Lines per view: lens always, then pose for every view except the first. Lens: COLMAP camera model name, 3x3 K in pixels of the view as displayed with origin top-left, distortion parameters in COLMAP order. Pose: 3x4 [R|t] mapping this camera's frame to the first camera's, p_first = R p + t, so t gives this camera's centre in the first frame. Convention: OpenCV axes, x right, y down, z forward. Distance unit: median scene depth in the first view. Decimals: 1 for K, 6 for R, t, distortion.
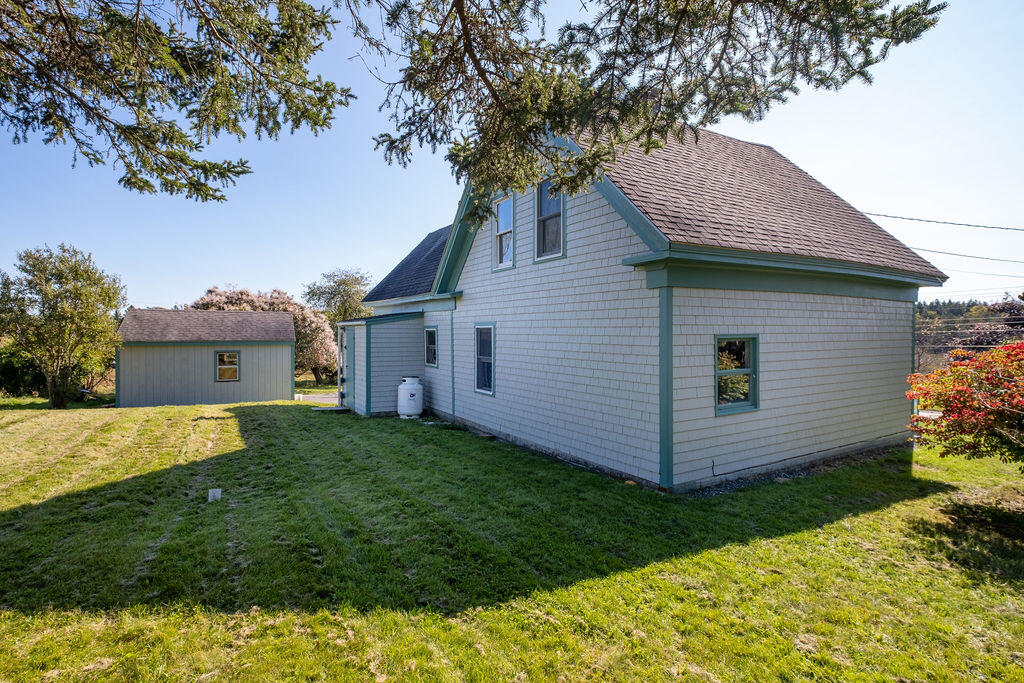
lens RADIAL K [[503.7, 0, 511.2], [0, 503.7, 342.2], [0, 0, 1]] dist [-0.000331, 0.000002]
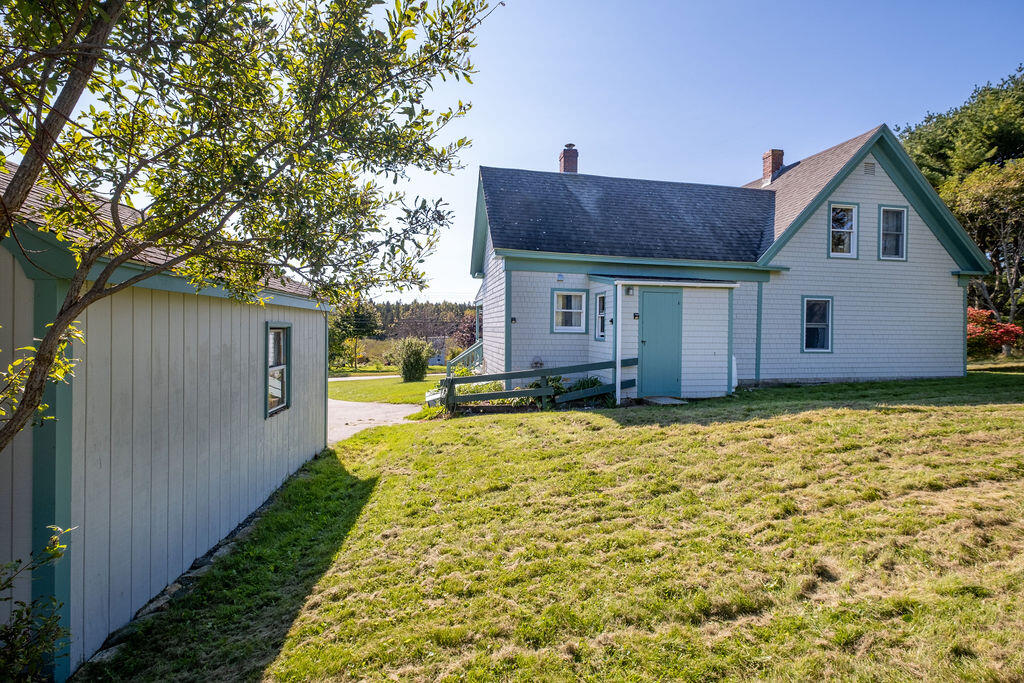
lens RADIAL K [[477.7, 0, 511.3], [0, 477.7, 335.5], [0, 0, 1]] dist [0.005892, 0.000188]
pose [[0.349844, -0.011712, 0.936735, -1.439452], [0.007415, 0.999925, 0.009732, 0.042767], [-0.936779, 0.003541, 0.349905, 1.291327]]
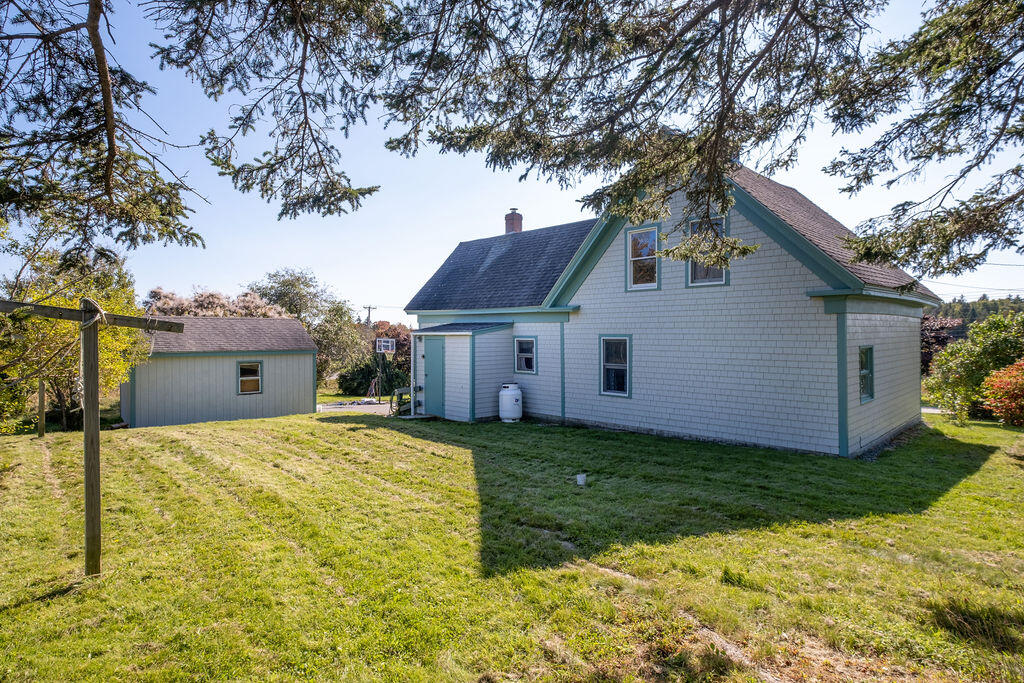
lens RADIAL K [[540.8, 0, 510.6], [0, 540.8, 340.5], [0, 0, 1]] dist [0.016972, 0.000310]
pose [[0.972636, -0.007775, 0.232203, -0.572747], [0.009165, 0.999946, -0.004905, -0.020893], [-0.232153, 0.006899, 0.972655, -0.155231]]
